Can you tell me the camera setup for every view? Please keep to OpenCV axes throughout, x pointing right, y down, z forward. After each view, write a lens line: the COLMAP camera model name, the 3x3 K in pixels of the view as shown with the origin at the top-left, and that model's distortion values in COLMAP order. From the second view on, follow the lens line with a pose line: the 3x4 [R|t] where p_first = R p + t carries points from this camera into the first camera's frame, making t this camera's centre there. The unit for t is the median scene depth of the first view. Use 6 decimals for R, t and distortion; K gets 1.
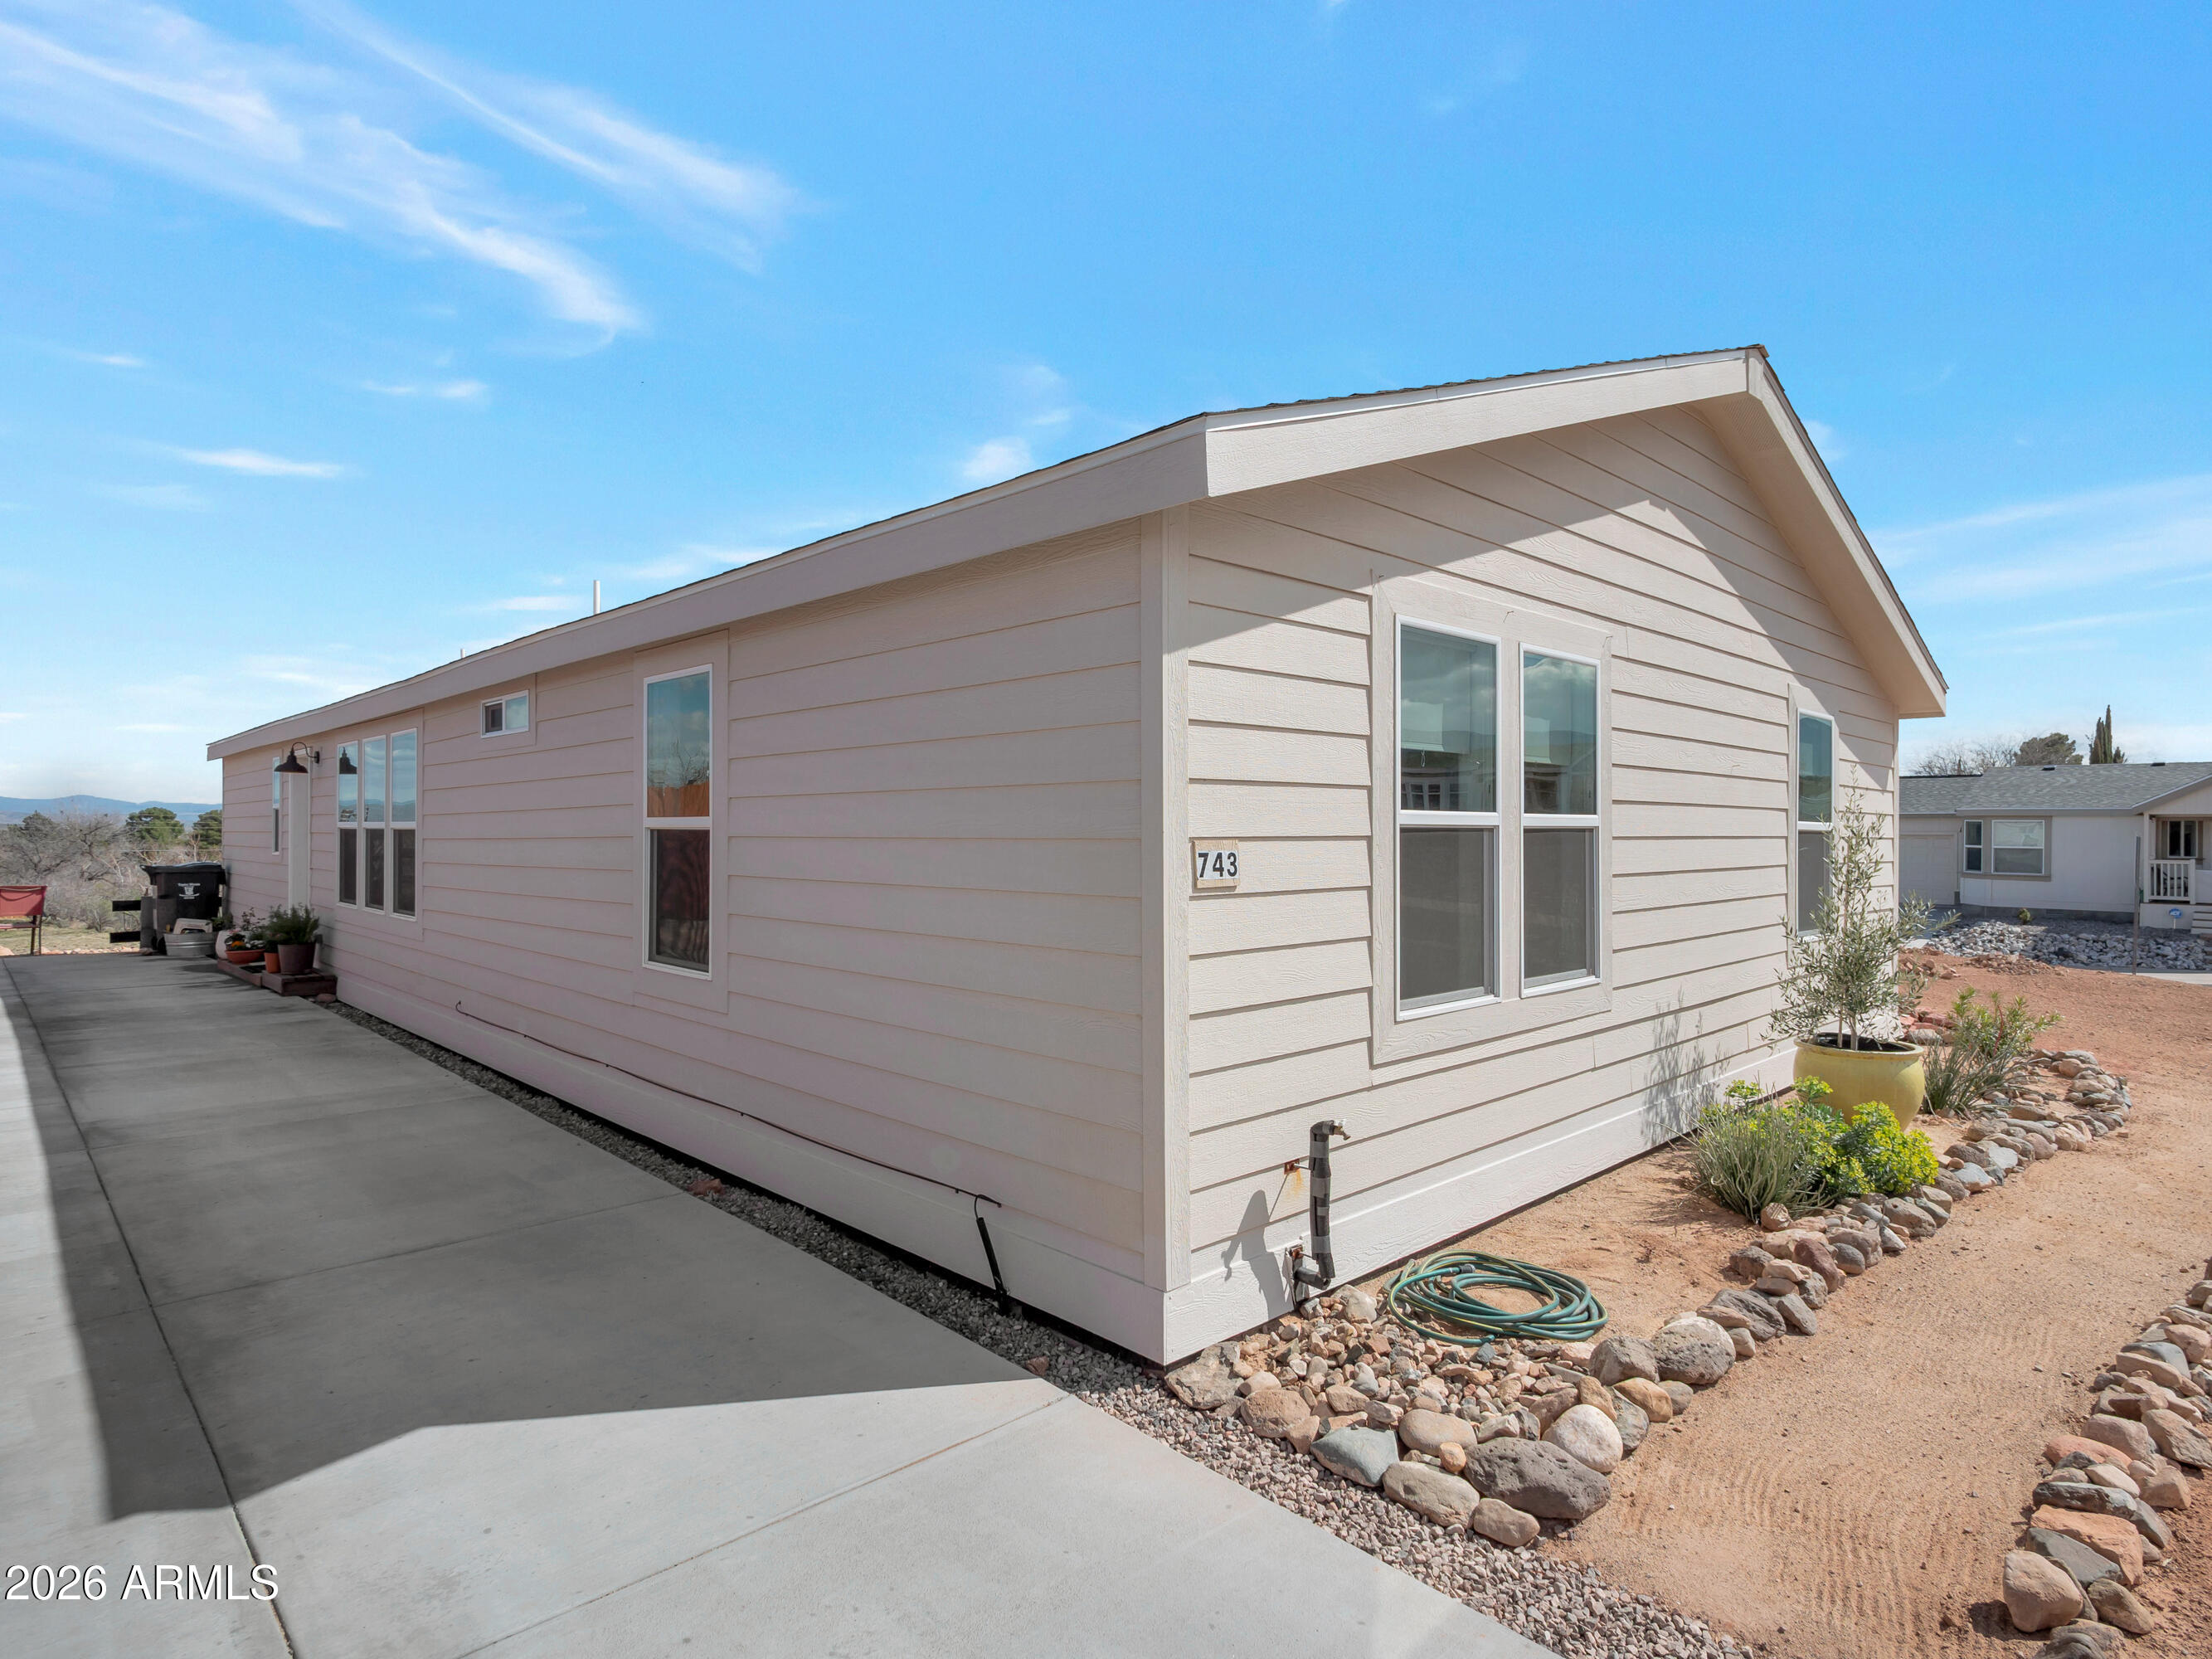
lens RADIAL K [[1219.6, 0, 1117.5], [0, 1219.6, 830.2], [0, 0, 1]] dist [-0.017734, 0.002622]
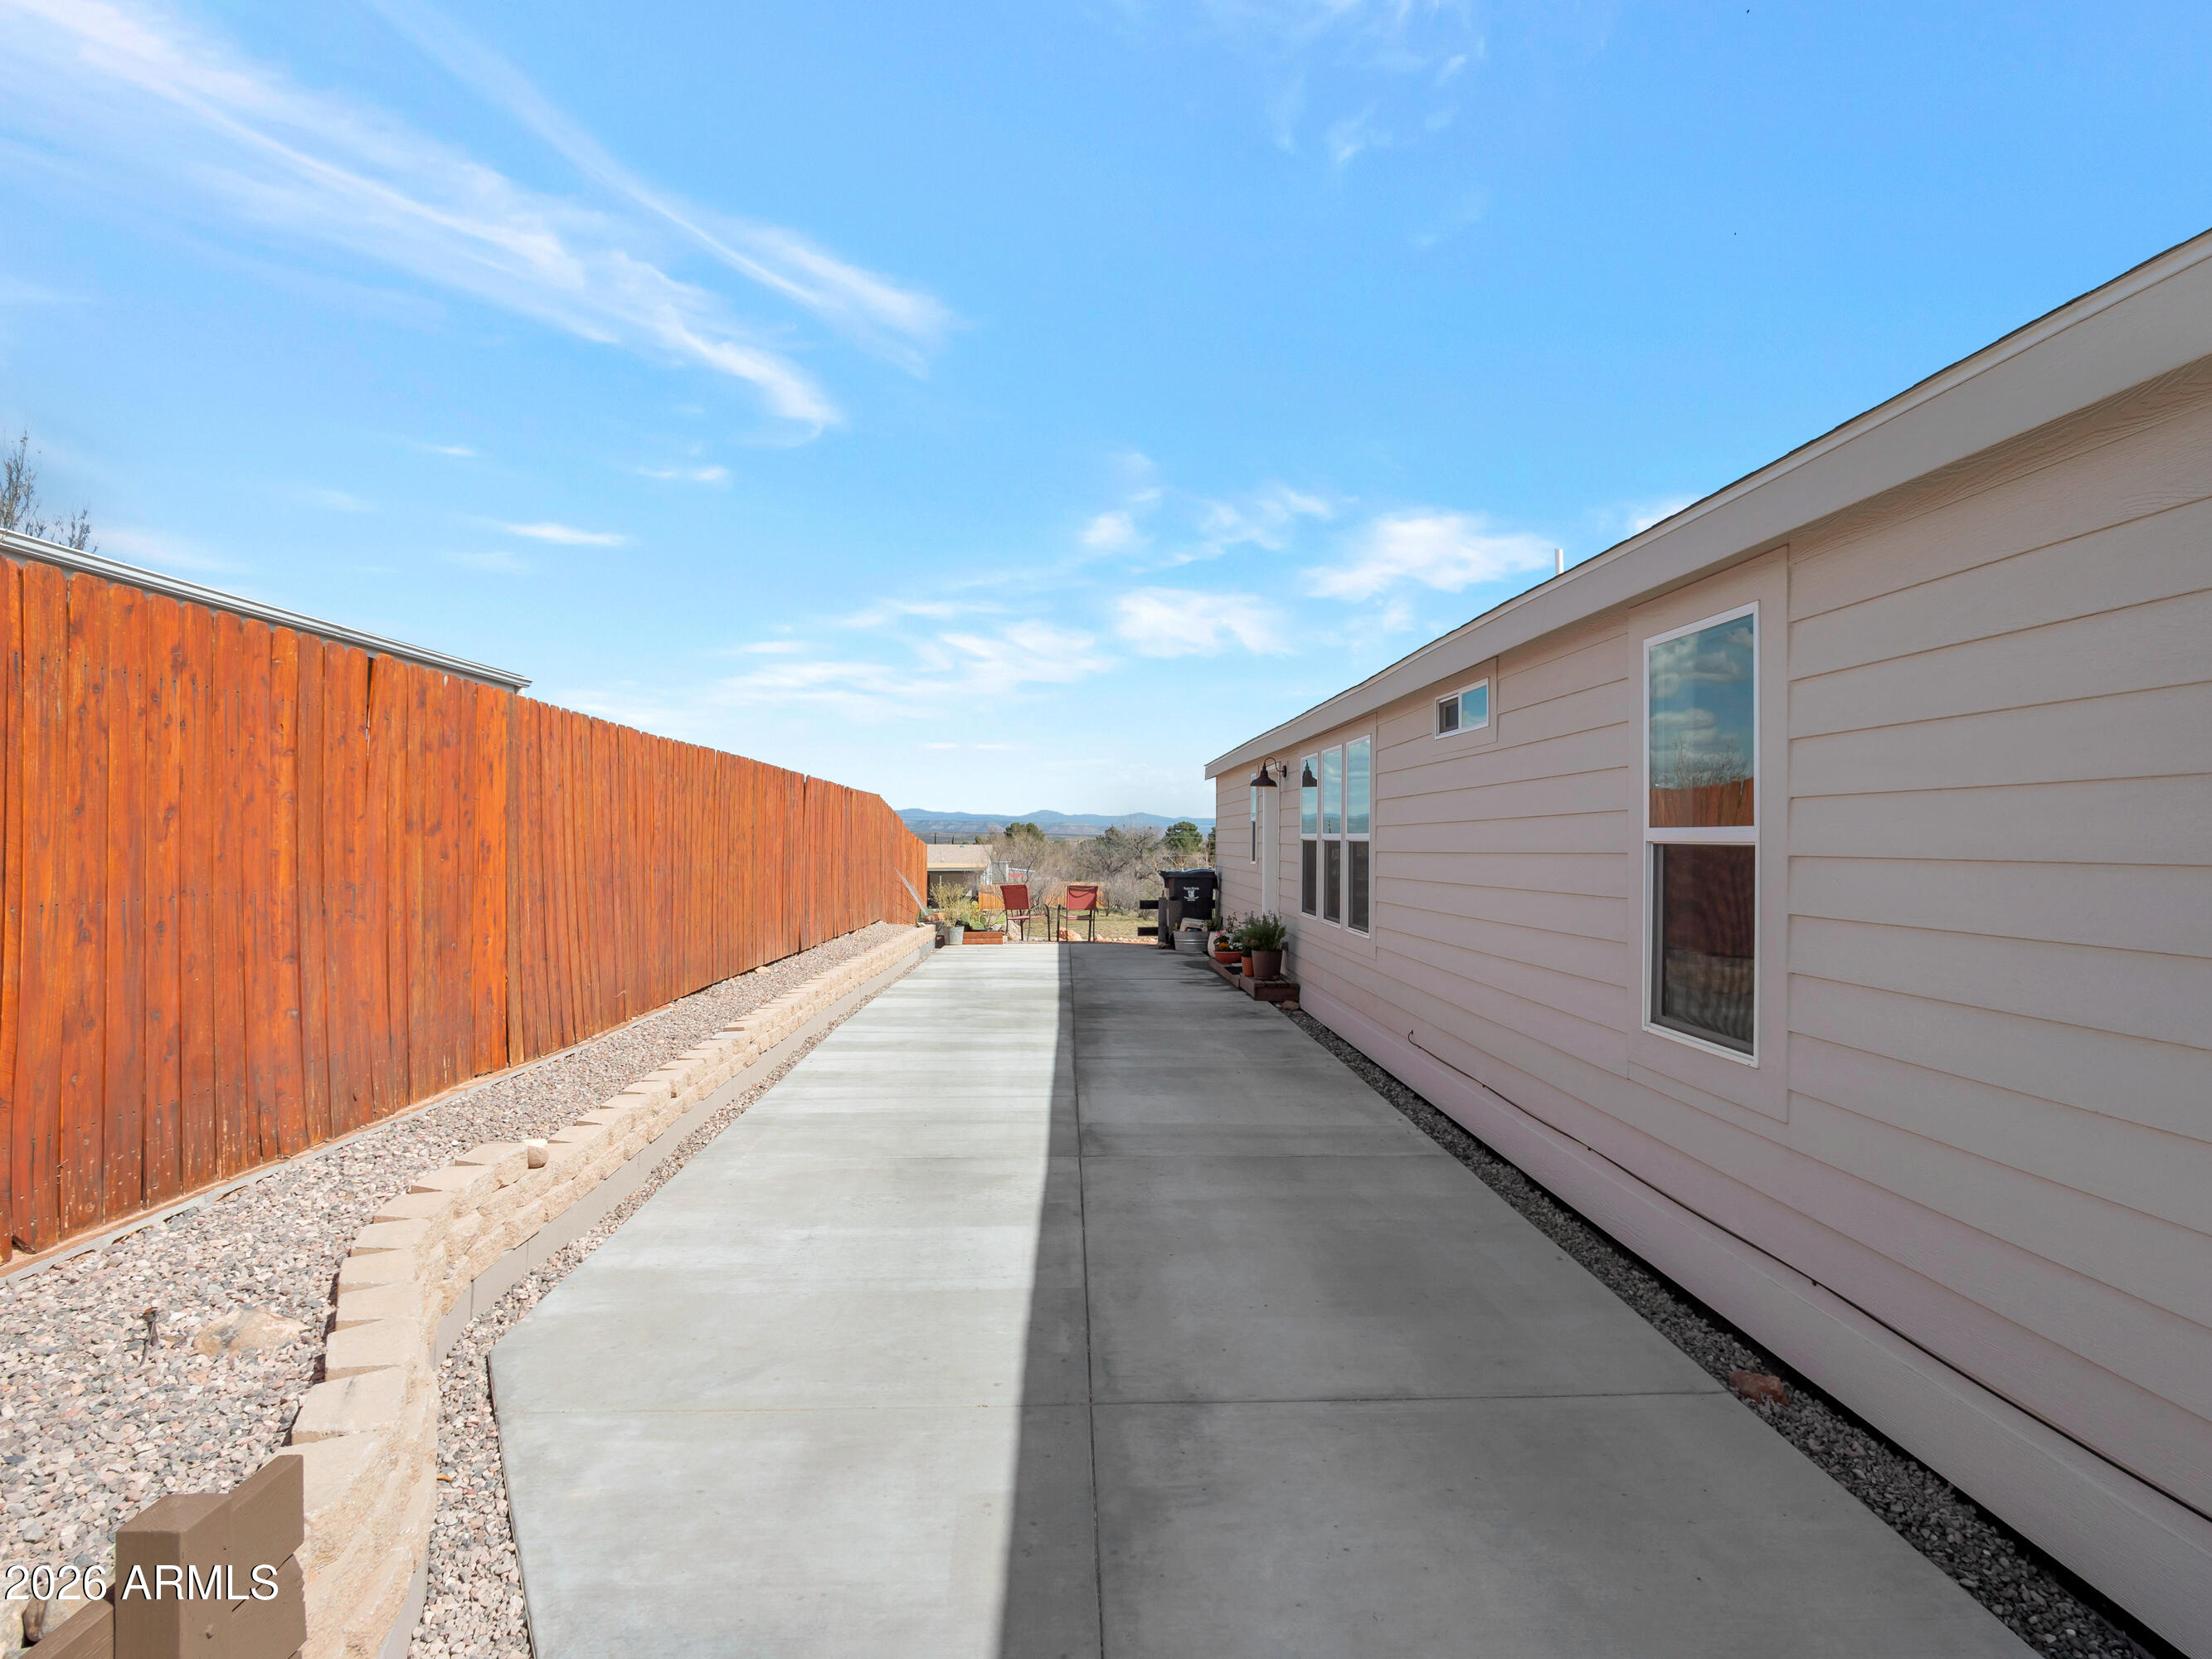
lens RADIAL K [[1219.6, 0, 1117.5], [0, 1219.6, 830.2], [0, 0, 1]] dist [-0.017734, 0.002622]
pose [[0.746713, -0.002690, -0.665141, -0.081348], [-0.003276, 0.999965, -0.007722, -0.001407], [0.665138, 0.007945, 0.746678, 0.139250]]
